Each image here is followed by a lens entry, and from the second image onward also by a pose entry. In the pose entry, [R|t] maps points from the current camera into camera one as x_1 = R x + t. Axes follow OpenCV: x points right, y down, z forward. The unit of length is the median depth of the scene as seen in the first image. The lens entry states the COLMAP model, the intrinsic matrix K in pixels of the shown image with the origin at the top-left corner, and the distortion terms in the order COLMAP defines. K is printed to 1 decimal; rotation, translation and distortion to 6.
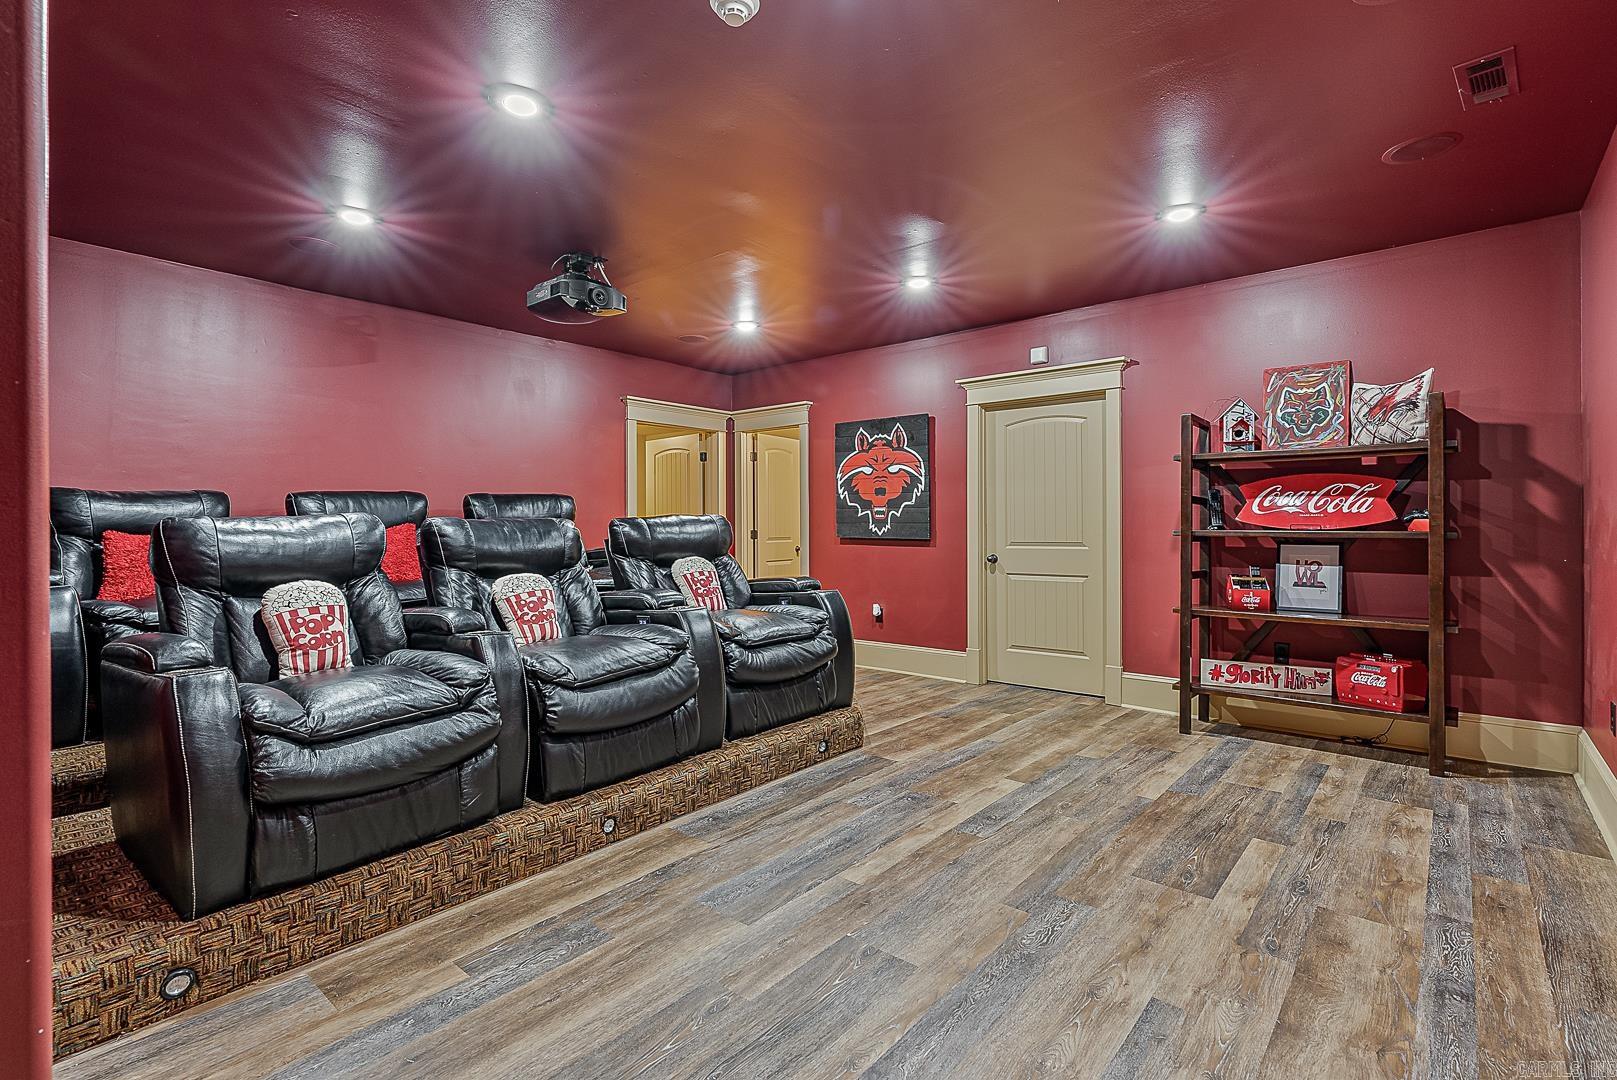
lens RADIAL K [[742.3, 0, 808.5], [0, 742.3, 540.0], [0, 0, 1]] dist [-0.001483, 0.000256]
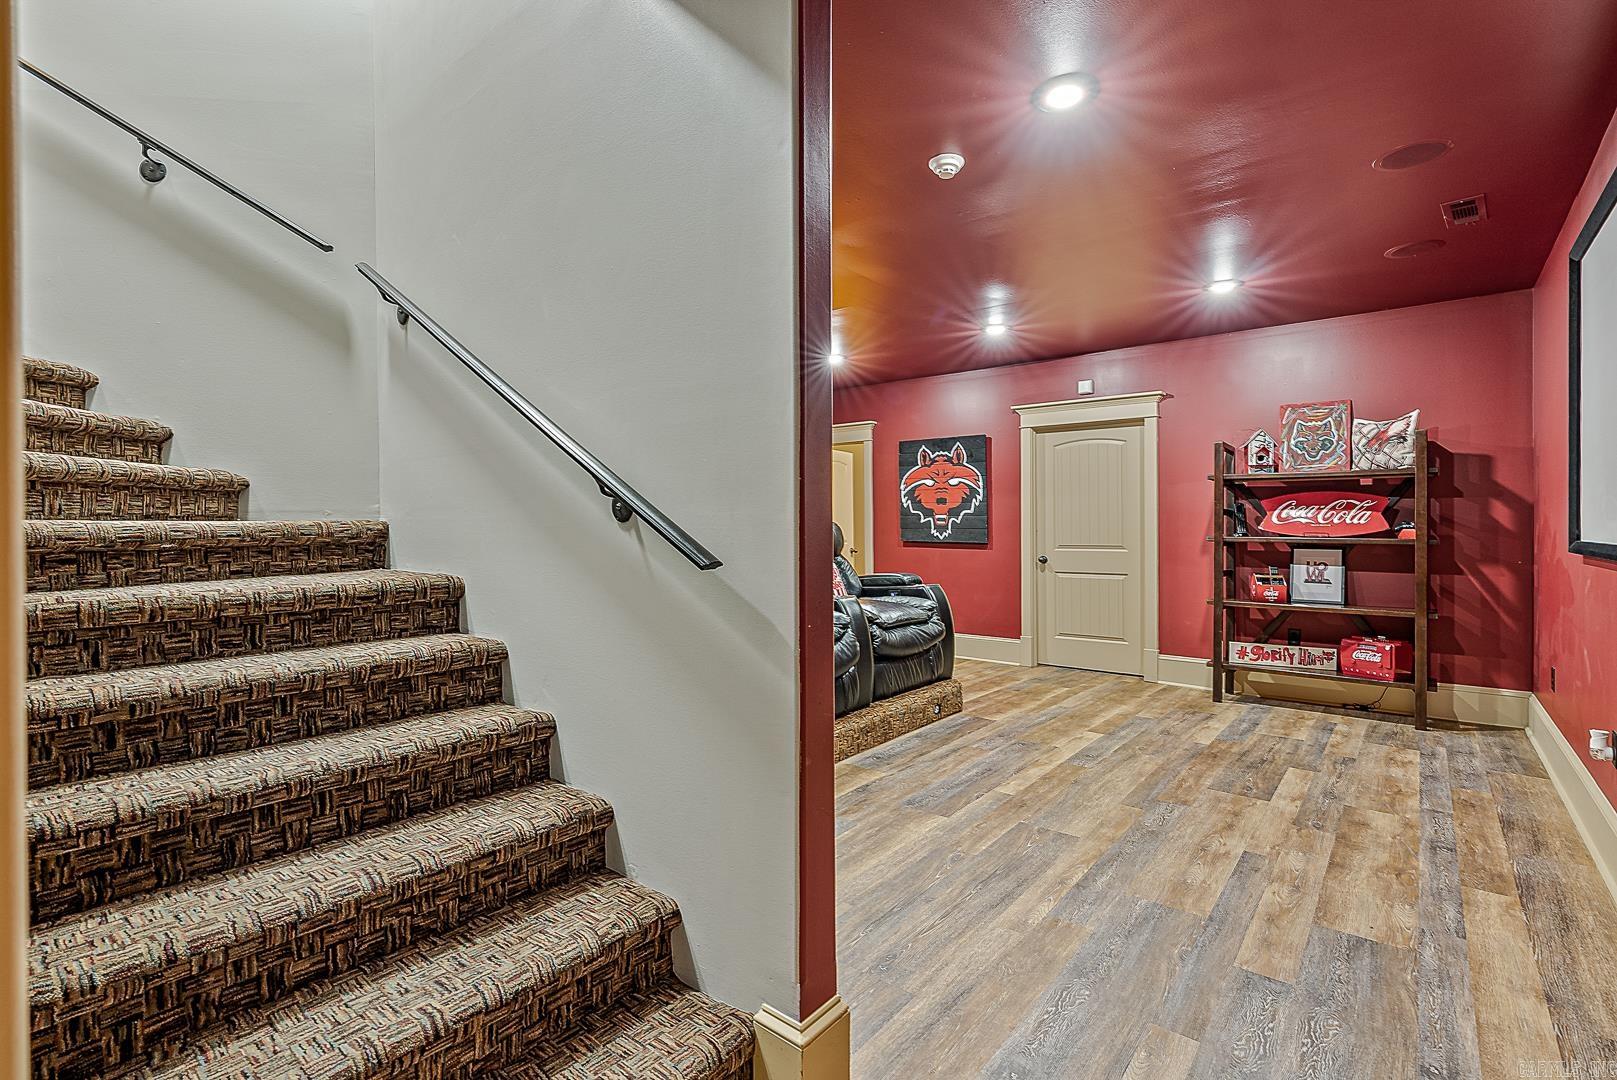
lens RADIAL K [[742.1, 0, 805.0], [0, 742.1, 542.6], [0, 0, 1]] dist [0.001711, 0.000146]
pose [[0.999663, 0.004876, 0.025480, -0.236220], [-0.004884, 0.999988, 0.000246, -0.000242], [-0.025478, -0.000371, 0.999675, -0.241924]]
